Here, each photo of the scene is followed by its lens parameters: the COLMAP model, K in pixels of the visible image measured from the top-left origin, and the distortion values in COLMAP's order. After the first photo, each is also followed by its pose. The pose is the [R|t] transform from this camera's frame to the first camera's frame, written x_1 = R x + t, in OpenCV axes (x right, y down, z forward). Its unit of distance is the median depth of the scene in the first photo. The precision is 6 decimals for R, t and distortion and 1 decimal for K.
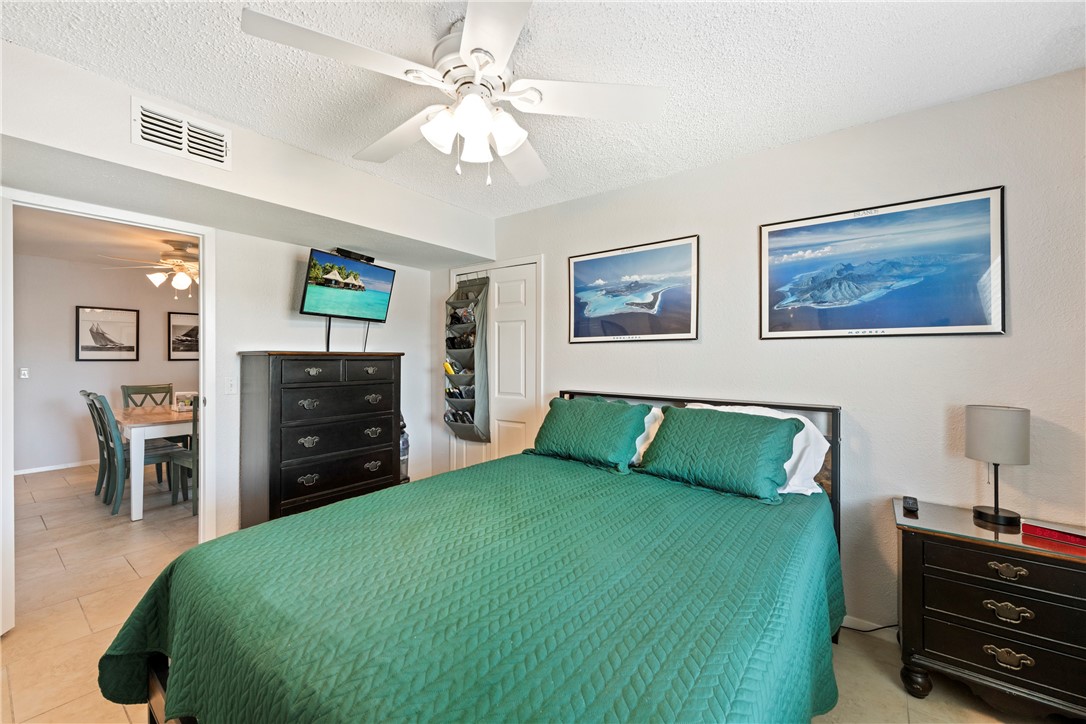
lens RADIAL K [[429.6, 0, 540.9], [0, 429.6, 362.9], [0, 0, 1]] dist [-0.001275, -0.000232]
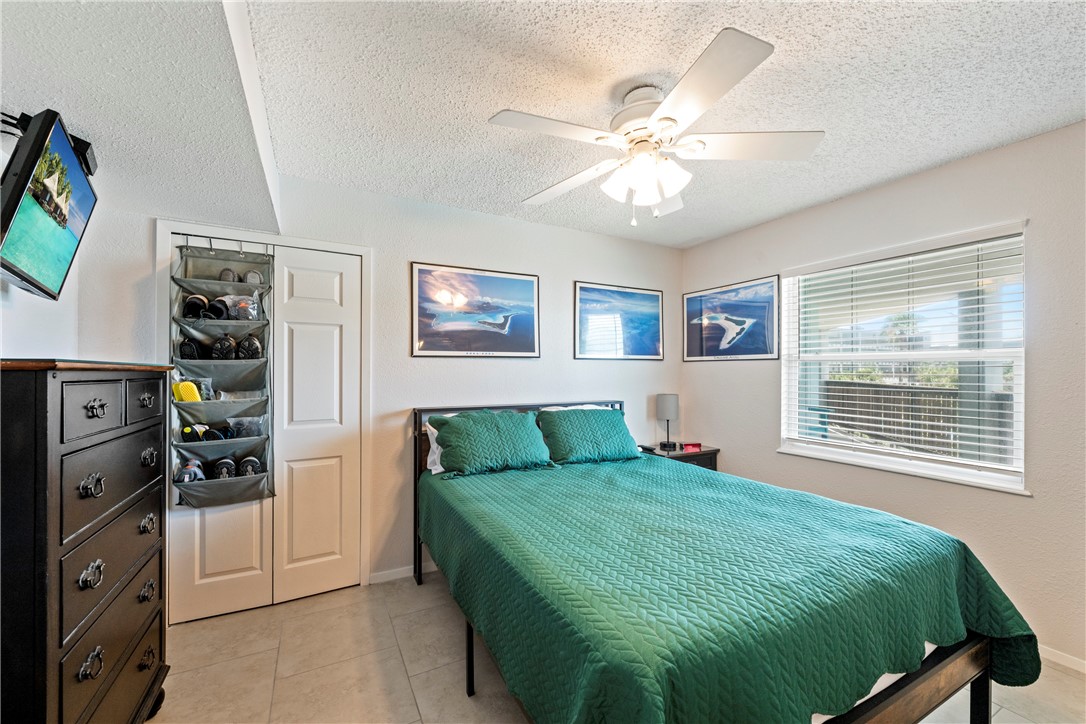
lens RADIAL K [[429.6, 0, 540.9], [0, 429.6, 362.9], [0, 0, 1]] dist [-0.001275, -0.000232]
pose [[0.423869, 0.016202, 0.905579, -0.721760], [0.015485, 0.999564, -0.025131, -0.005235], [-0.905591, 0.024676, 0.423433, 0.414324]]
